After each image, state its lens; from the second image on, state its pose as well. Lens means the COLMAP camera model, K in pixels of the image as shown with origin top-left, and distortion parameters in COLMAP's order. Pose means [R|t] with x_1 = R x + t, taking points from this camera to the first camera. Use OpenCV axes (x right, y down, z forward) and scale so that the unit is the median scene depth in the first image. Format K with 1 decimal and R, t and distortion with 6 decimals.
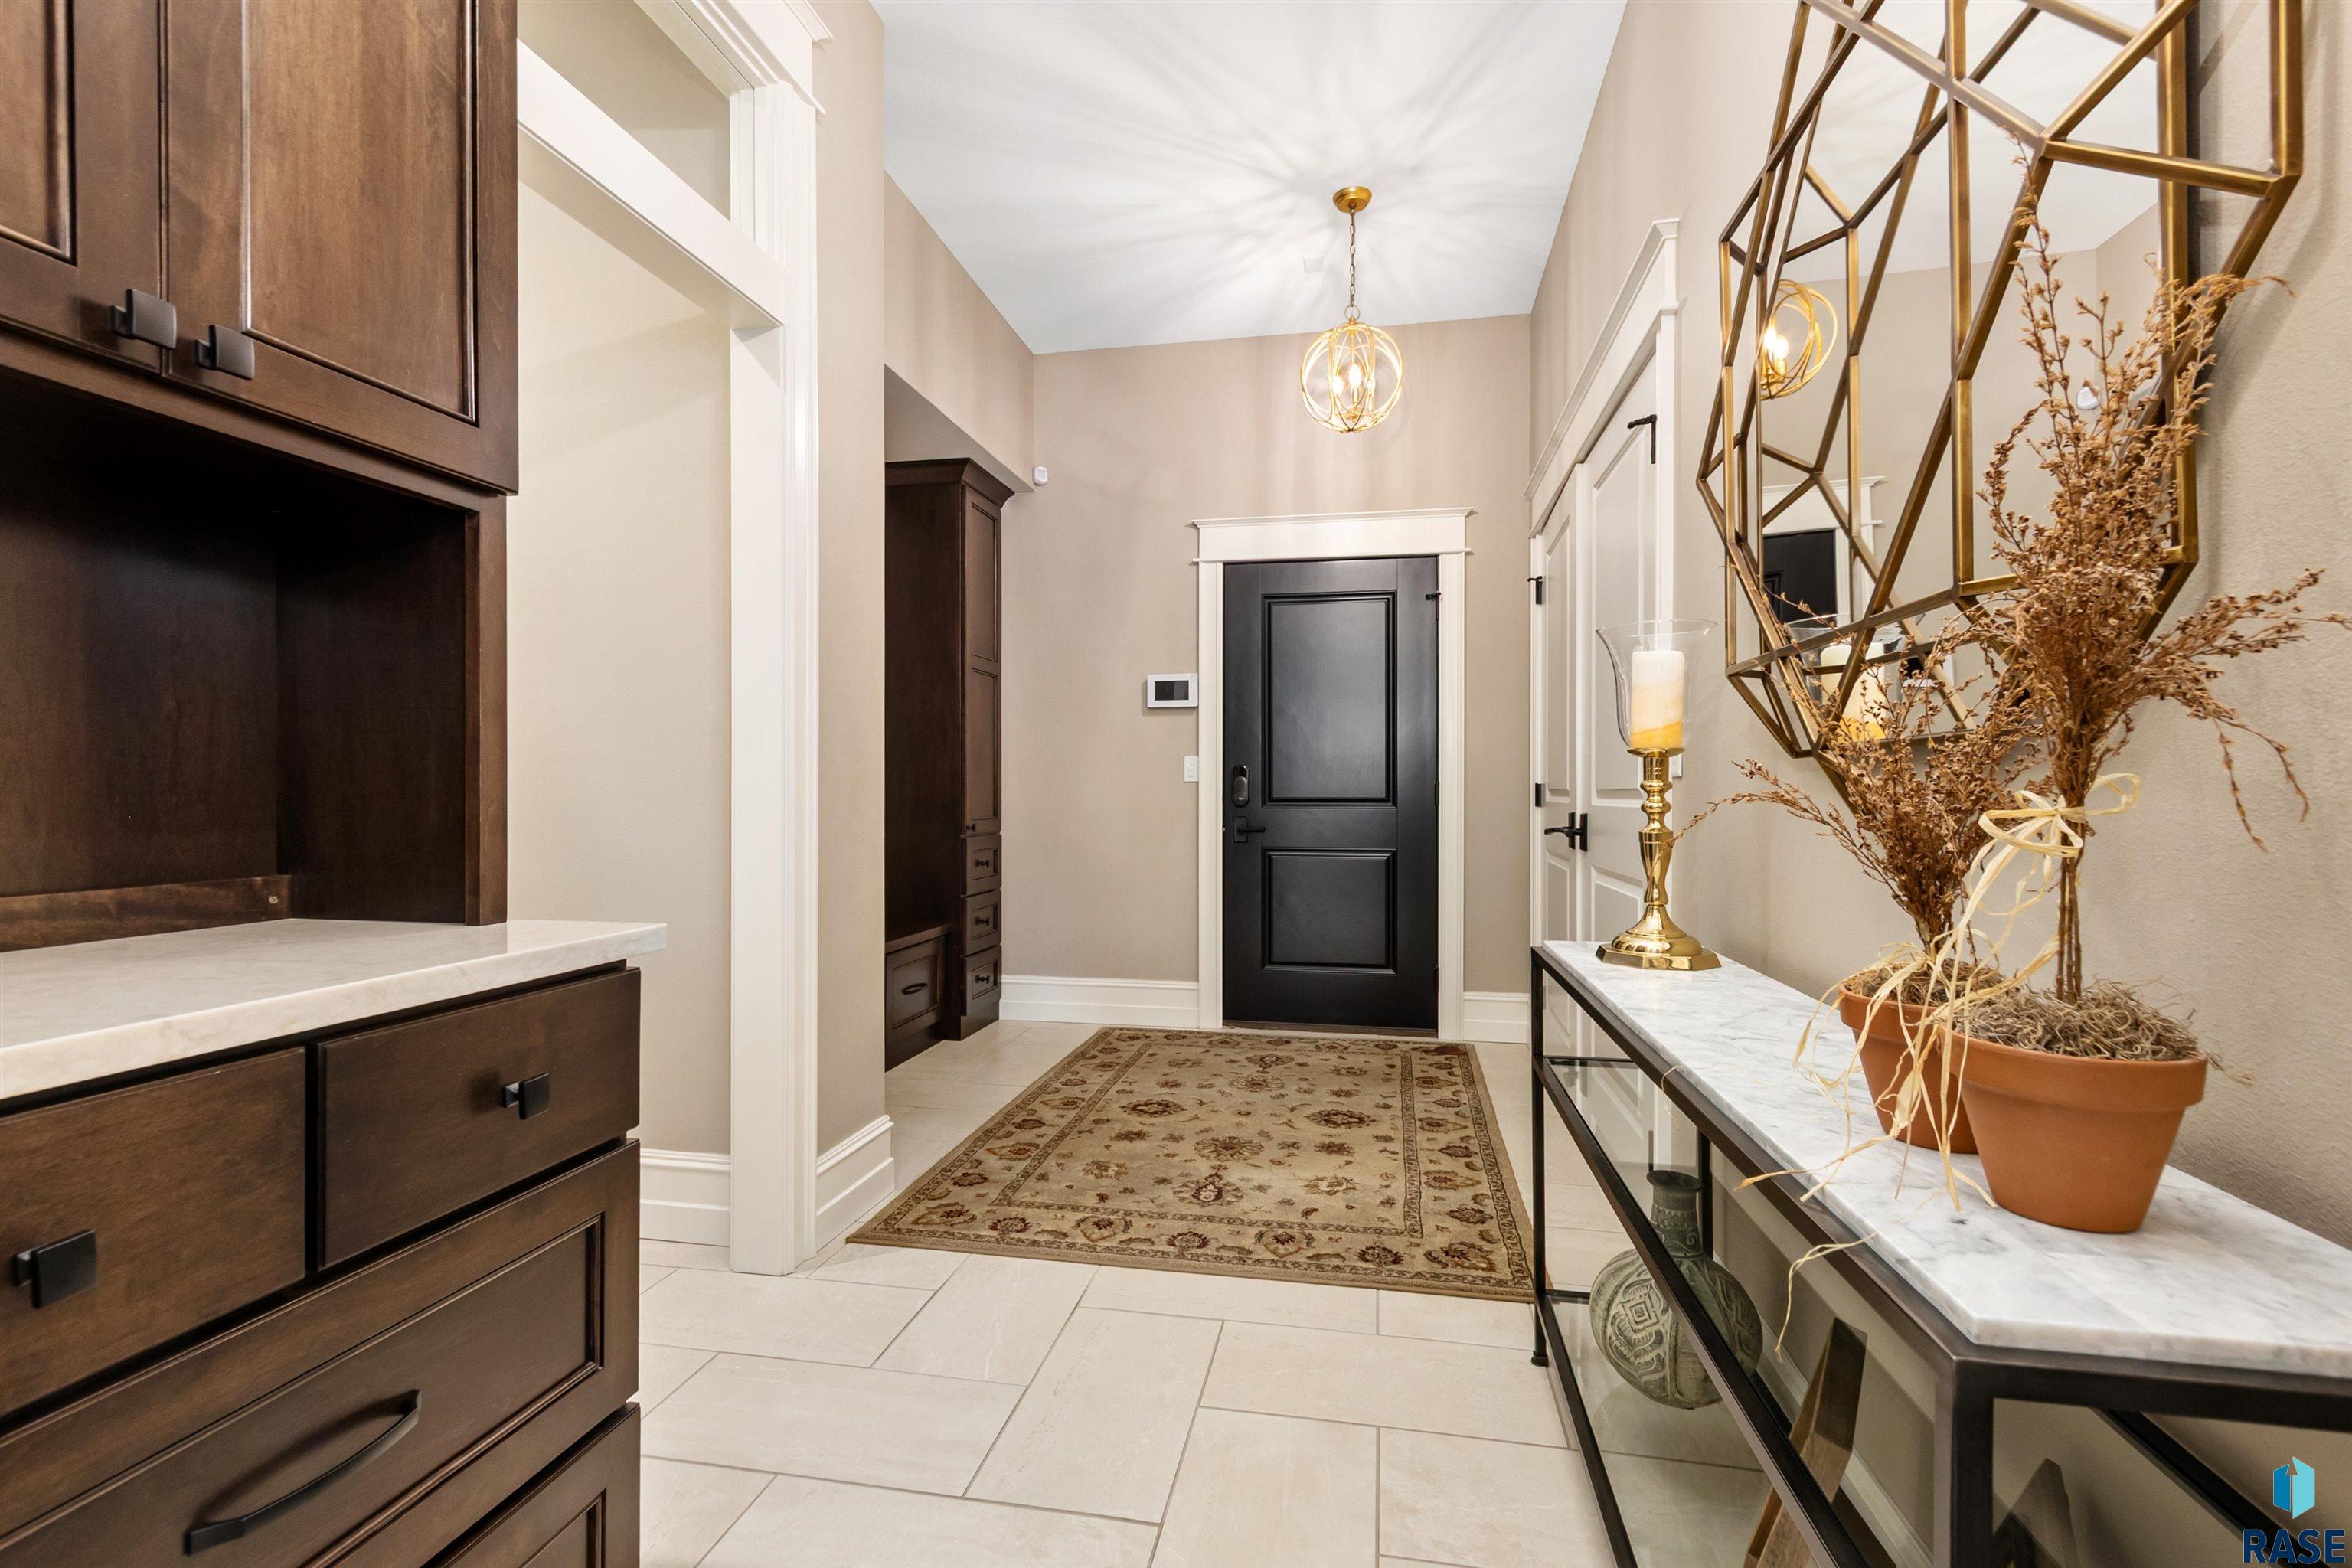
lens RADIAL K [[1082.0, 0, 1177.8], [0, 1082.0, 788.0], [0, 0, 1]] dist [0.018340, 0.000081]
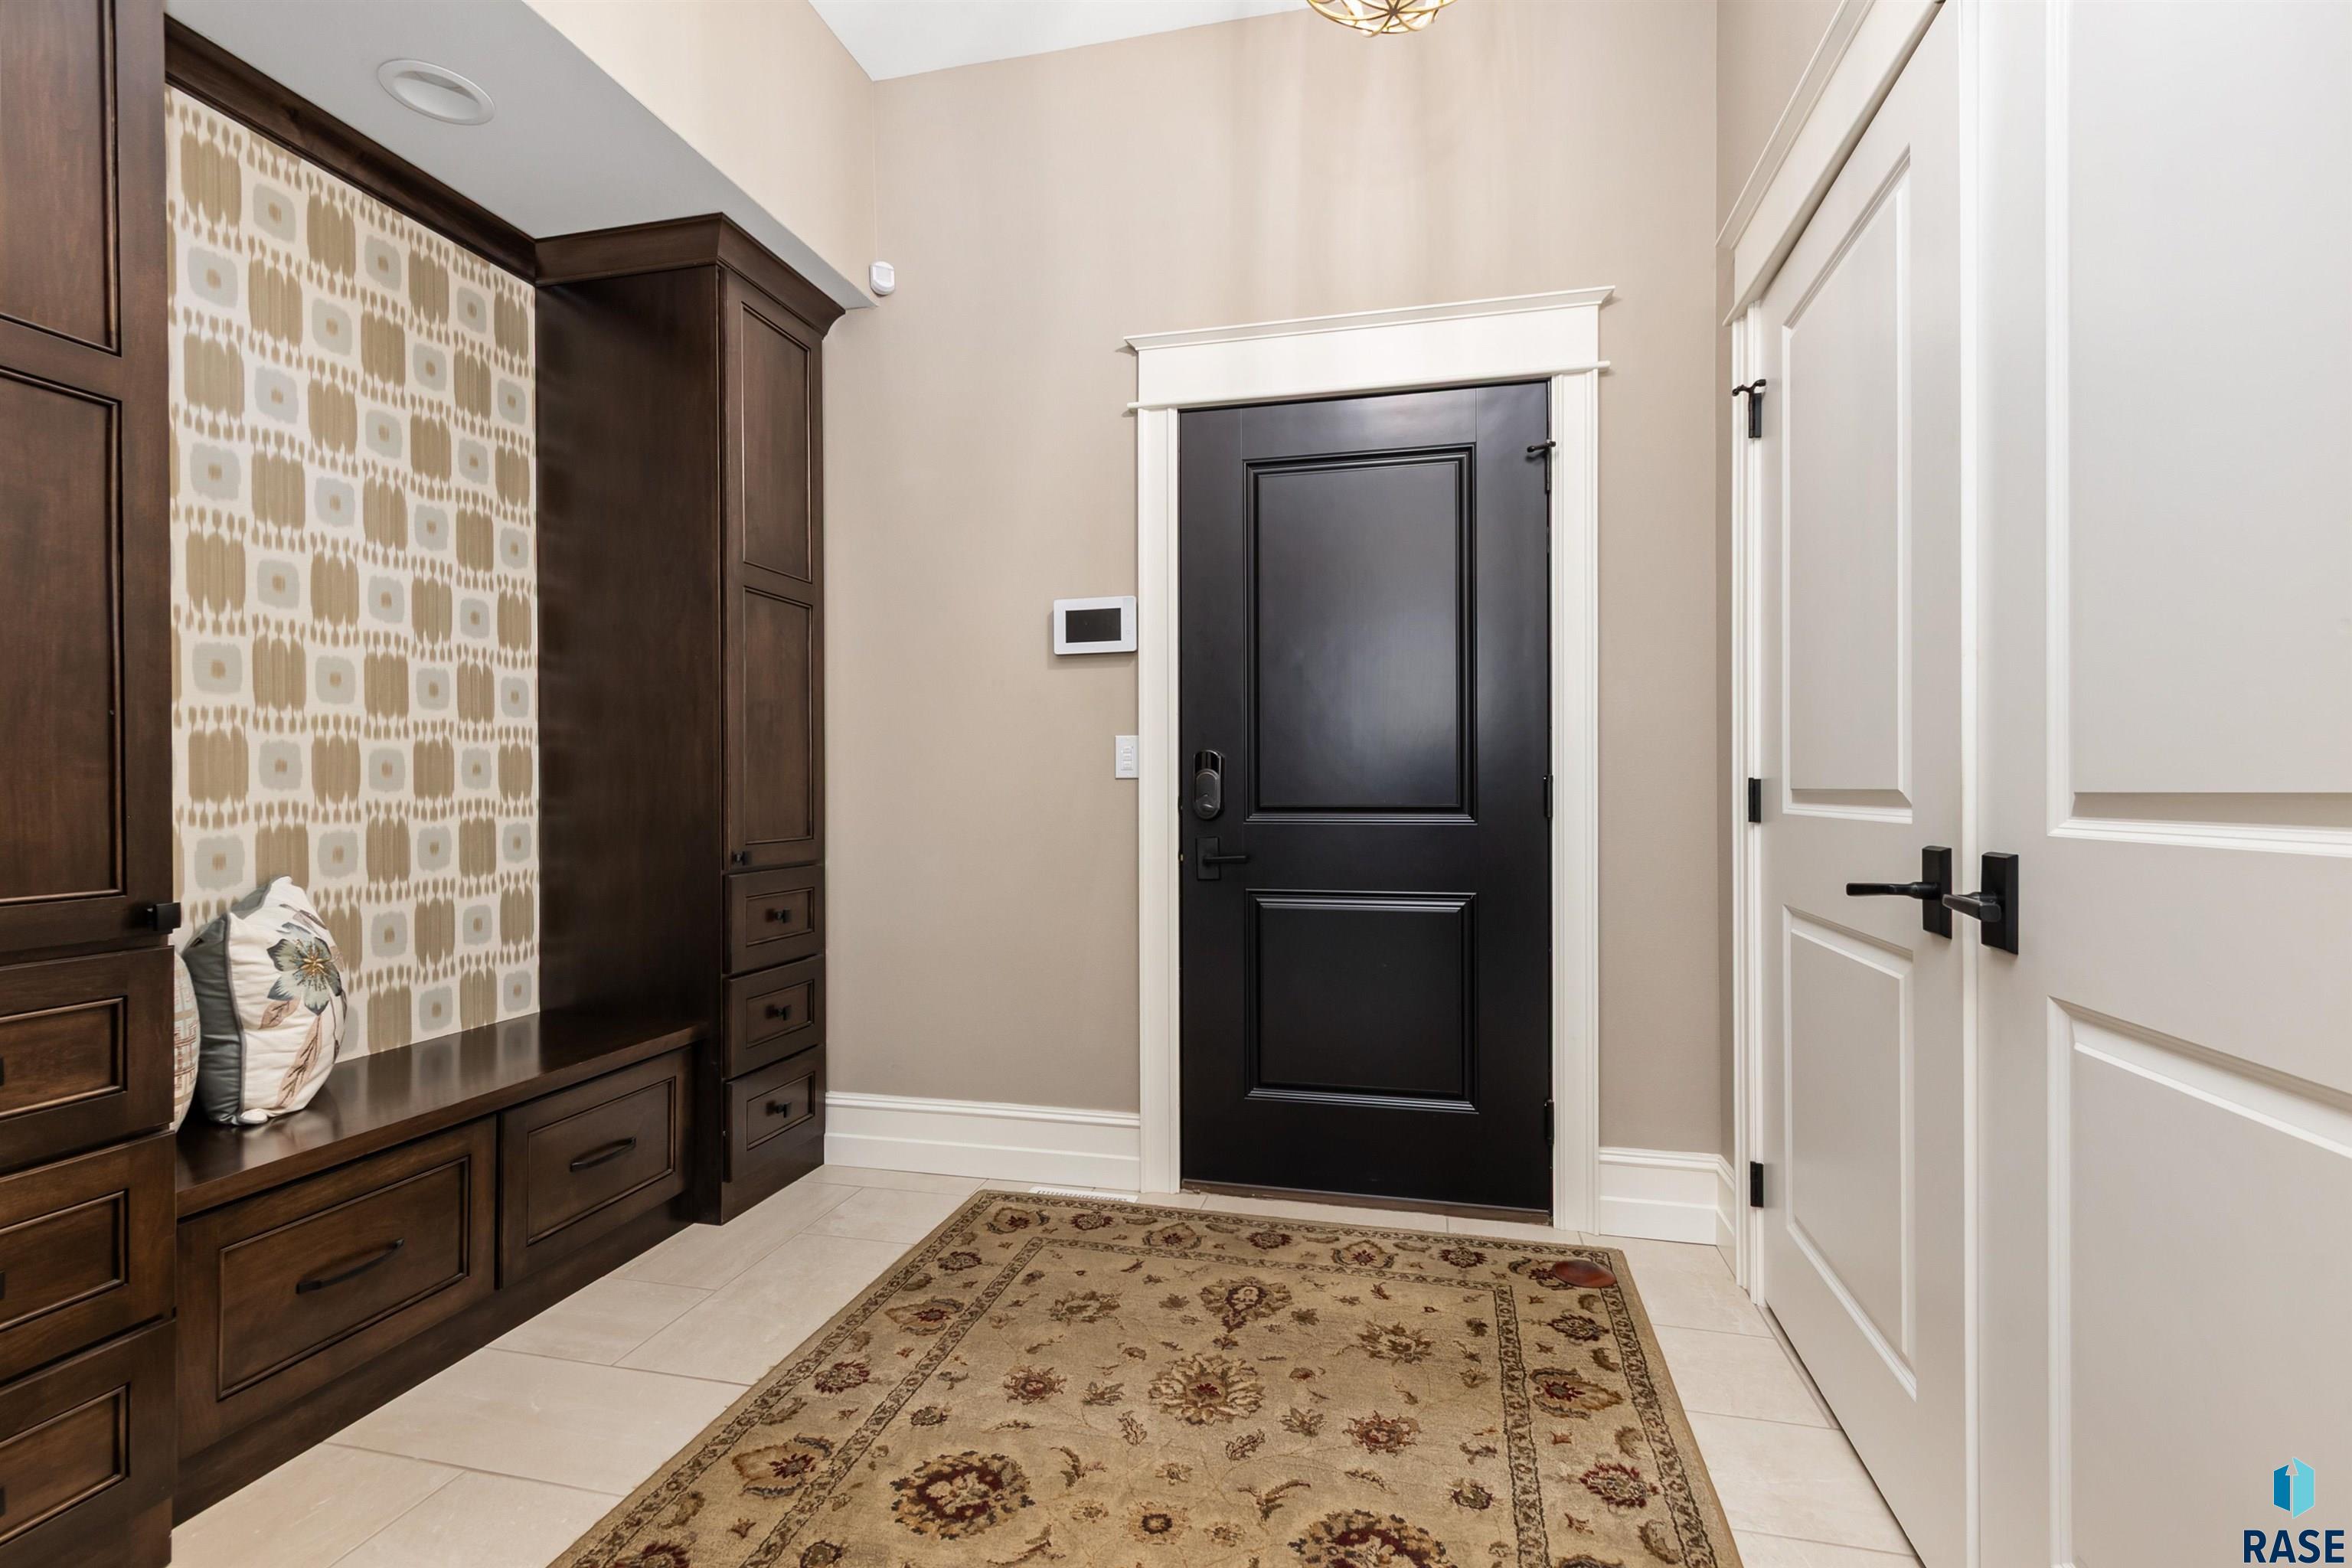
lens RADIAL K [[1082.0, 0, 1172.6], [0, 1082.0, 787.0], [0, 0, 1]] dist [0.018340, 0.000081]
pose [[0.998890, -0.003915, -0.046930, 0.069478], [0.004059, 0.999987, 0.002969, -0.002633], [0.046918, -0.003156, 0.998894, 0.428136]]
